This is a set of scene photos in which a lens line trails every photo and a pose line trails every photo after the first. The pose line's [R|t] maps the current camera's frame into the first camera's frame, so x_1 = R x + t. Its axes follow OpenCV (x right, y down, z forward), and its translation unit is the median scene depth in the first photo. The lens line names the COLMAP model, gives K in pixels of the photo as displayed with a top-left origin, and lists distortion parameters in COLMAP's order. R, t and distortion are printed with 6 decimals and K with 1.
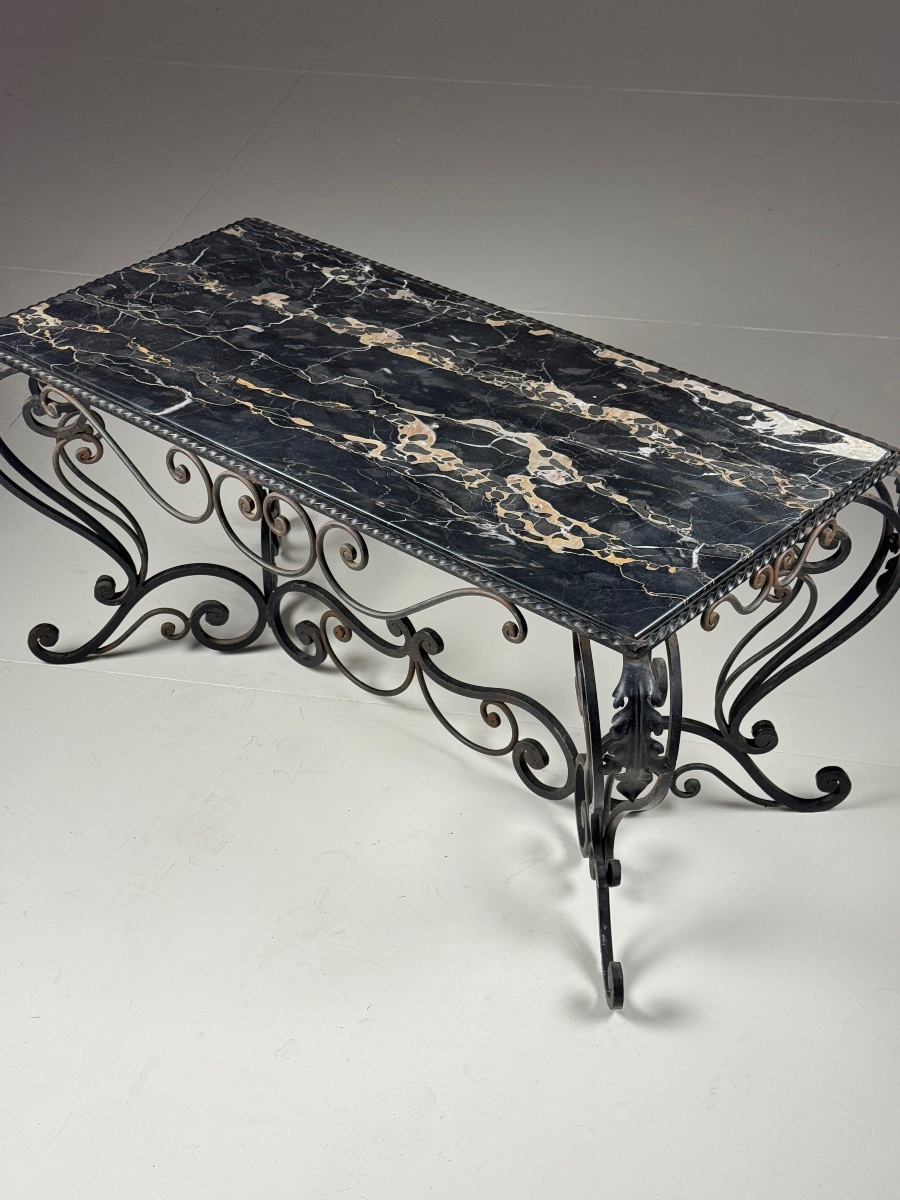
lens RADIAL K [[1857.7, 0, 447.1], [0, 1857.7, 608.7], [0, 0, 1]] dist [0.140179, 0.000000]
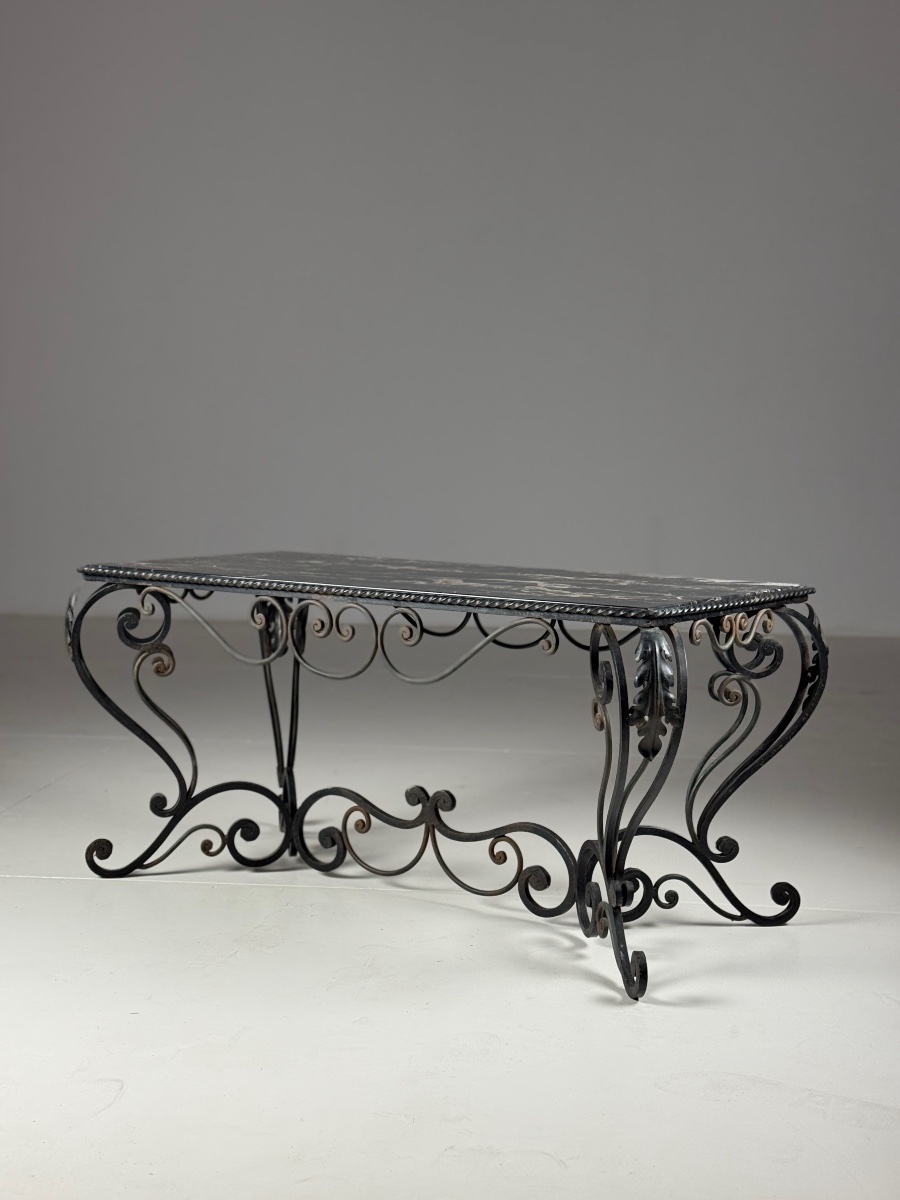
lens RADIAL K [[1739.4, 0, 451.7], [0, 1739.4, 593.4], [0, 0, 1]] dist [0.127347, 0.000000]
pose [[0.994148, 0.017248, 0.106639, -0.139466], [0.036534, 0.875320, -0.482162, 0.487987], [-0.101660, 0.483236, 0.869568, -0.058889]]
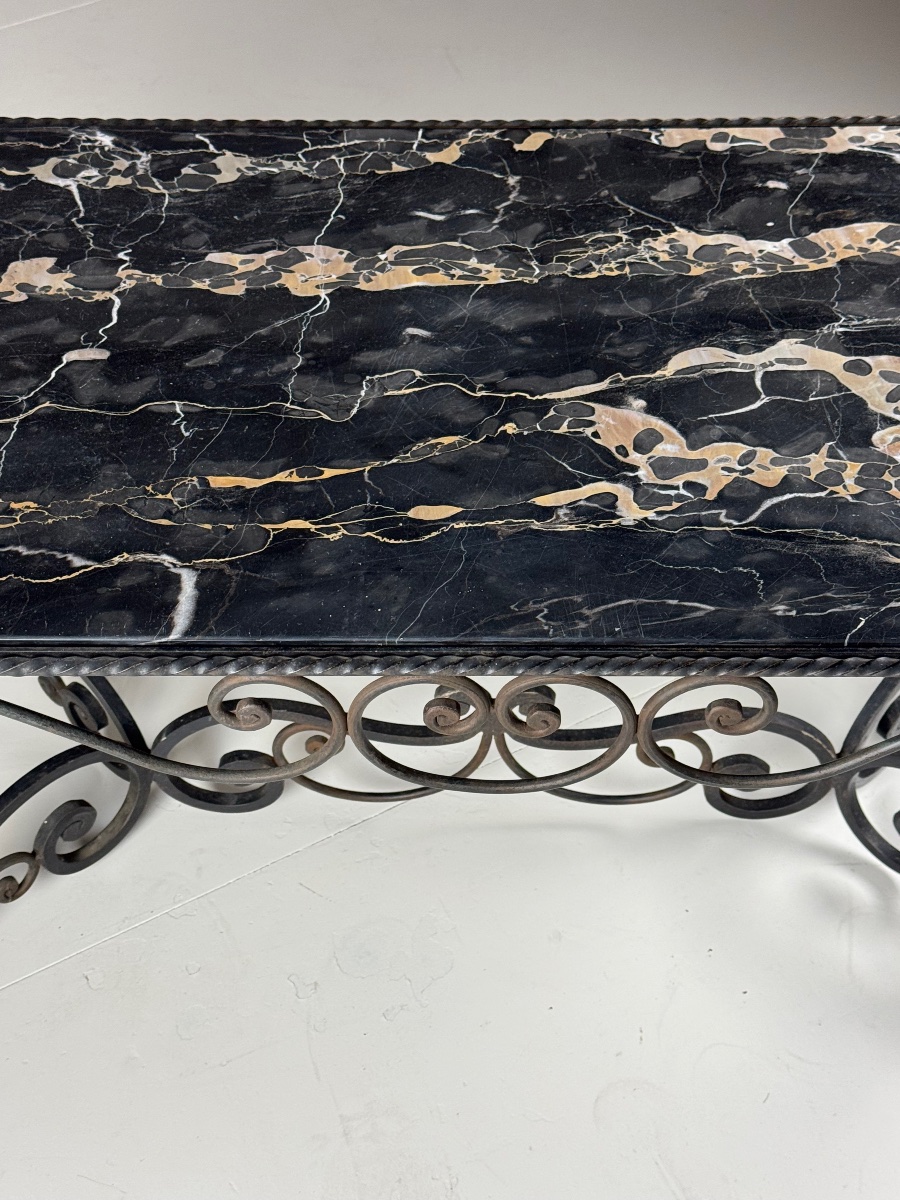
lens RADIAL K [[1857.7, 0, 455.5], [0, 1857.7, 625.6], [0, 0, 1]] dist [0.140179, 0.000000]
pose [[0.754155, -0.495180, 0.431332, -0.300370], [0.365578, 0.862207, 0.350646, -0.243568], [-0.545530, -0.106756, 0.831264, 0.561859]]
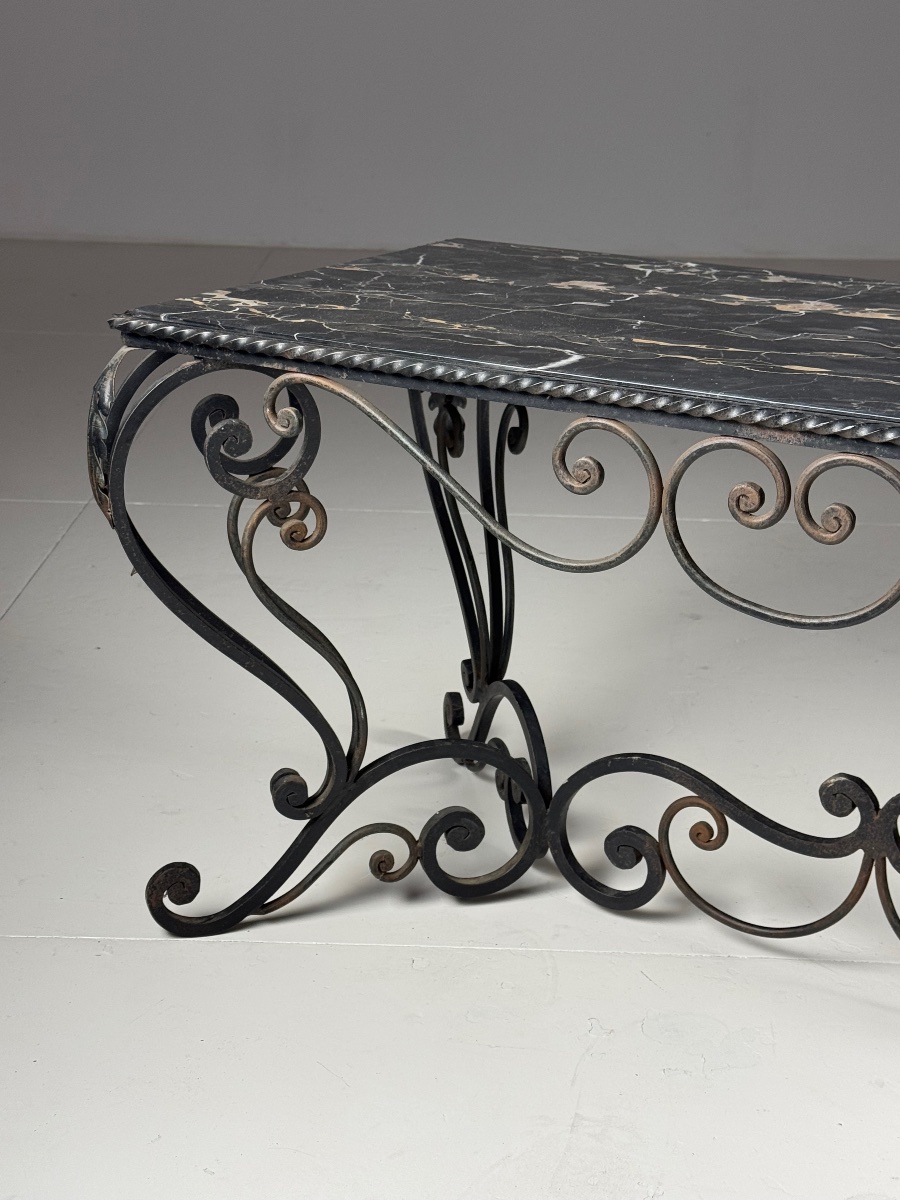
lens RADIAL K [[1857.7, 0, 439.0], [0, 1857.7, 619.3], [0, 0, 1]] dist [0.140179, 0.000000]
pose [[0.982072, -0.030284, 0.186057, -0.286655], [0.076638, 0.965903, -0.247300, 0.100723], [-0.172224, 0.257126, 0.950908, 0.493935]]
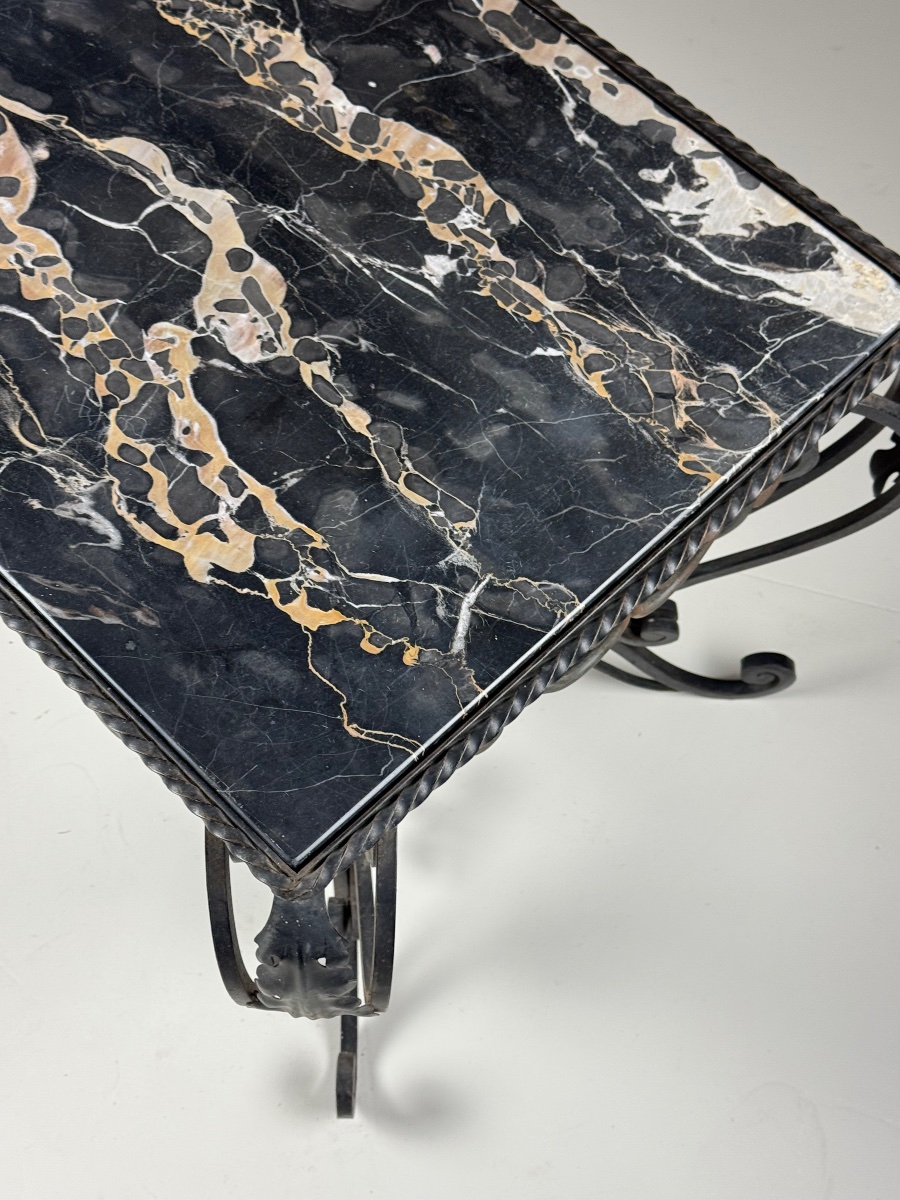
lens RADIAL K [[1857.7, 0, 431.6], [0, 1857.7, 601.1], [0, 0, 1]] dist [0.140179, 0.000000]
pose [[0.996982, 0.067997, -0.037462, 0.123605], [-0.042010, 0.878327, 0.476211, -0.233399], [0.065285, -0.473200, 0.878533, 0.486068]]
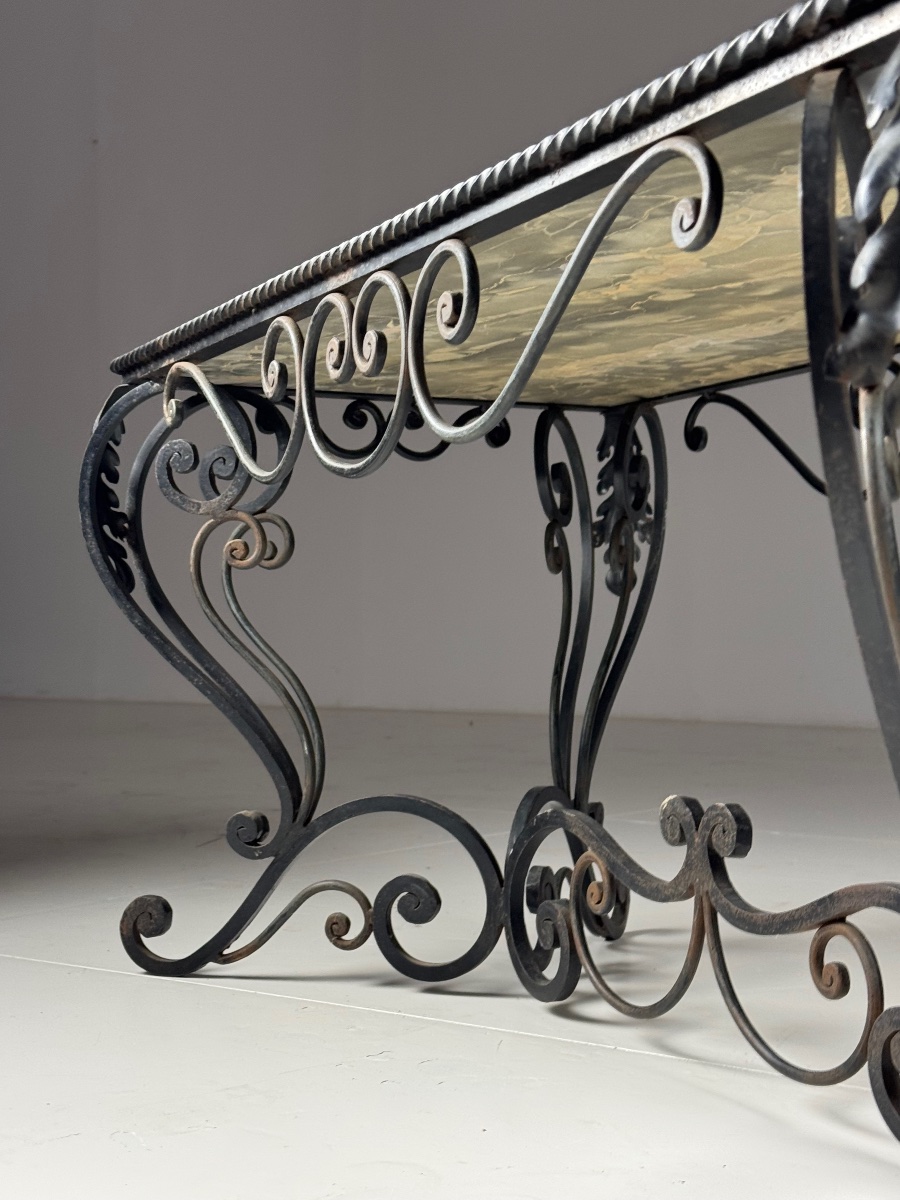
lens RADIAL K [[1857.7, 0, 441.5], [0, 1857.7, 601.0], [0, 0, 1]] dist [0.140179, 0.000000]
pose [[0.914333, 0.007815, -0.404889, 0.129004], [-0.237150, 0.820777, -0.519698, 0.259529], [0.328262, 0.571196, 0.752316, 0.630048]]
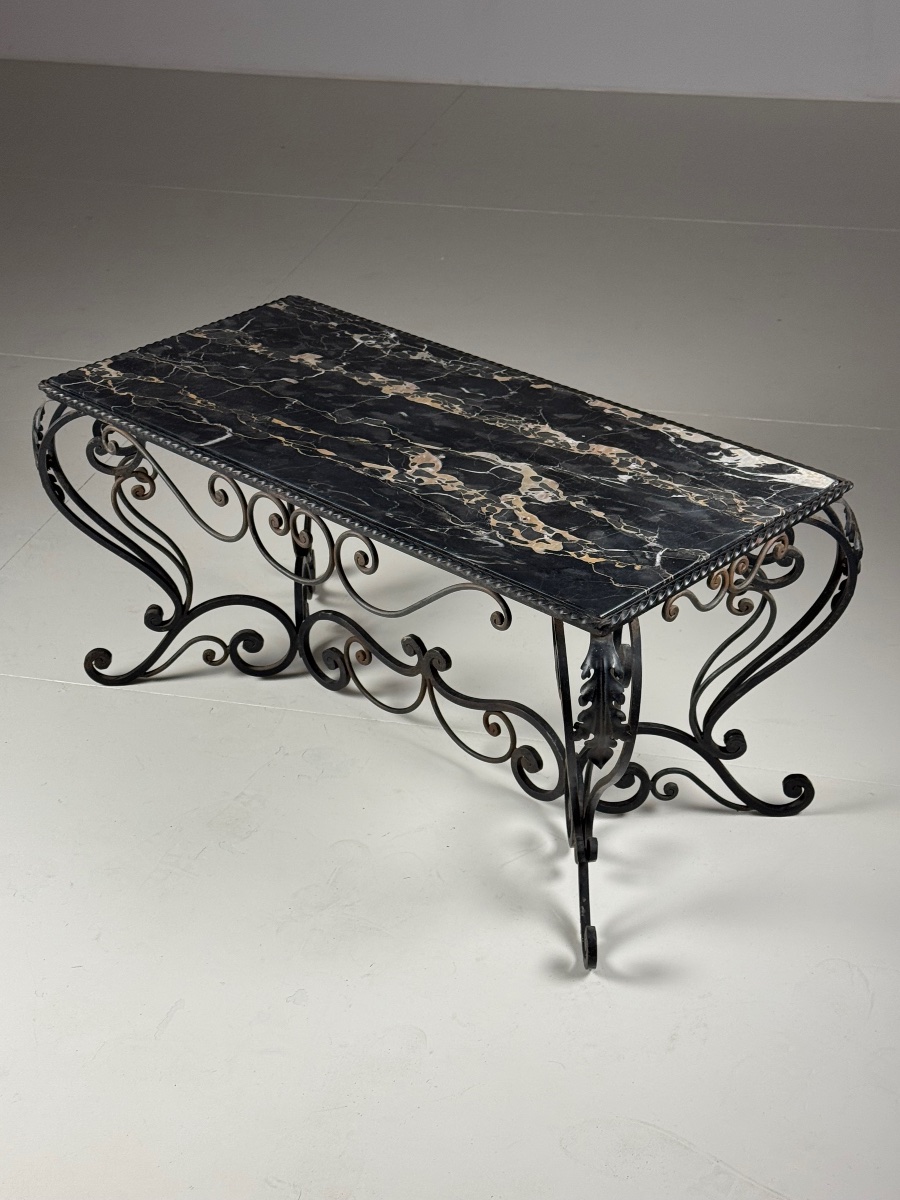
lens RADIAL K [[1857.7, 0, 456.8], [0, 1857.7, 609.8], [0, 0, 1]] dist [0.140179, 0.000000]
pose [[0.999396, 0.016118, -0.030785, 0.038430], [-0.018674, 0.996236, -0.084643, 0.089989], [0.029304, 0.085166, 0.995936, -0.128227]]
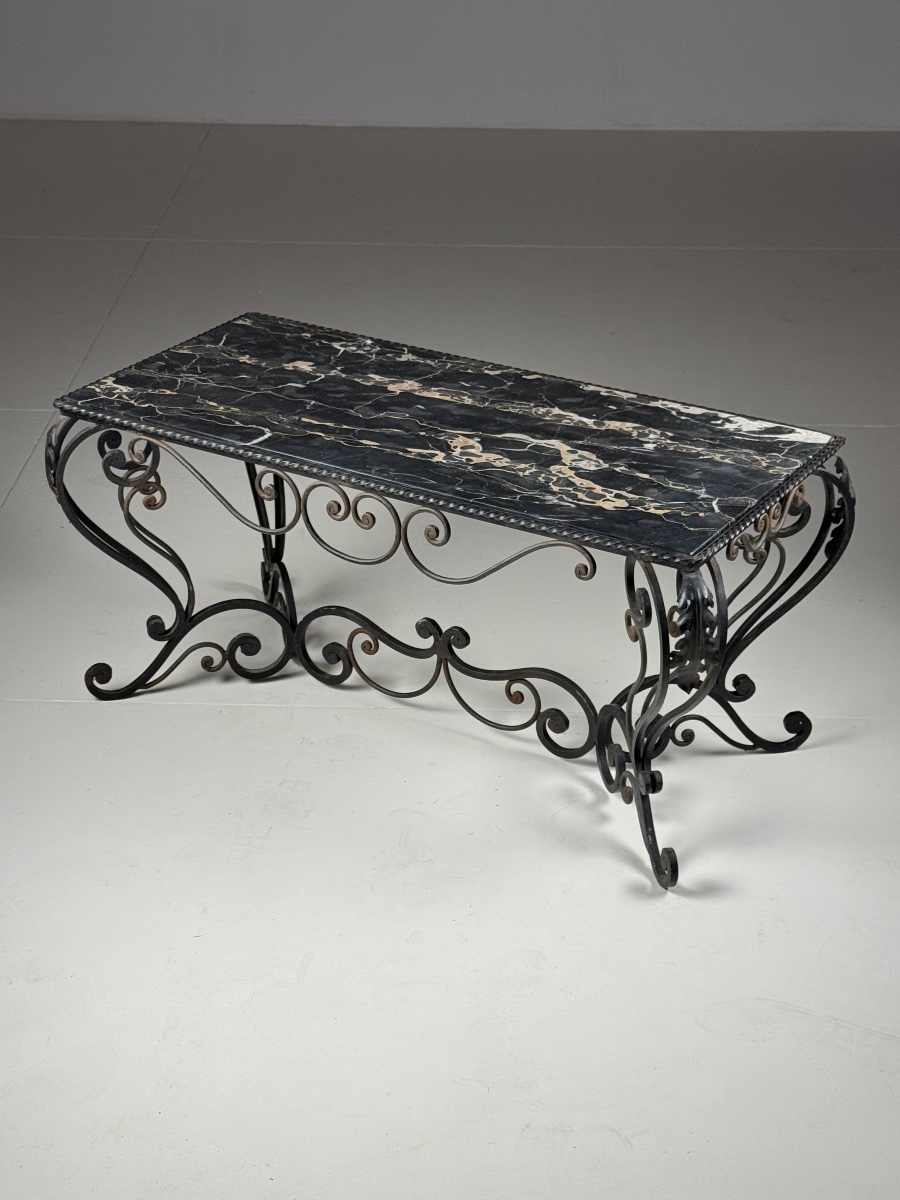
lens RADIAL K [[2093.3, 0, 448.2], [0, 2093.3, 610.6], [0, 0, 1]] dist [0.143601, 0.000000]
pose [[0.984402, -0.060695, 0.165130, -0.256669], [0.082463, 0.988297, -0.128334, 0.187720], [-0.155409, 0.139950, 0.977887, -0.340447]]
